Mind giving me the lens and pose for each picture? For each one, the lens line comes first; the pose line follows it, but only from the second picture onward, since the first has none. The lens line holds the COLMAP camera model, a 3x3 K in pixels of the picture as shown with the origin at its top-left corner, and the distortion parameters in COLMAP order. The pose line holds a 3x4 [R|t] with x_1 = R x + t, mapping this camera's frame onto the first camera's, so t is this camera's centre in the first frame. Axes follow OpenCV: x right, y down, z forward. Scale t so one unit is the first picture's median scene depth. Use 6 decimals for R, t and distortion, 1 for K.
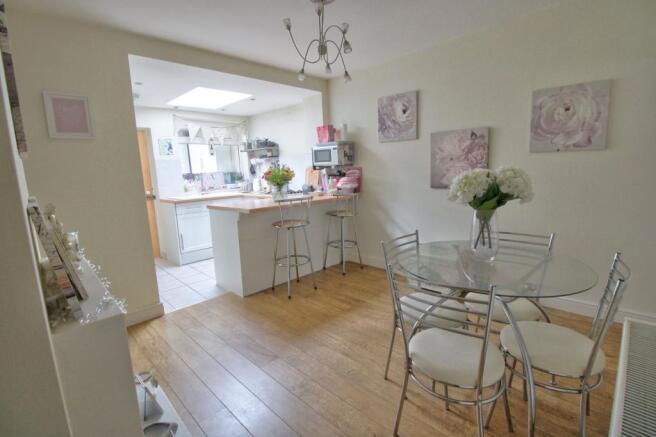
lens RADIAL K [[310.5, 0, 326.5], [0, 310.5, 217.6], [0, 0, 1]] dist [-0.000065, -0.000098]
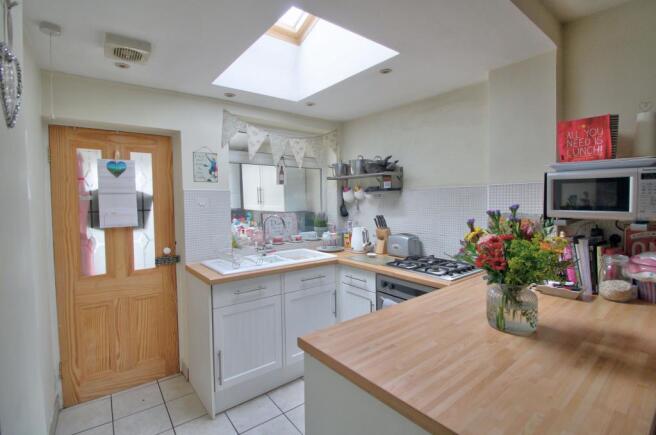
lens RADIAL K [[310.5, 0, 330.2], [0, 310.5, 214.9], [0, 0, 1]] dist [-0.000065, -0.000098]
pose [[0.992886, 0.036001, -0.113495, -0.209754], [-0.047504, 0.993818, -0.100342, -0.088806], [0.109181, 0.105020, 0.988459, 0.437839]]
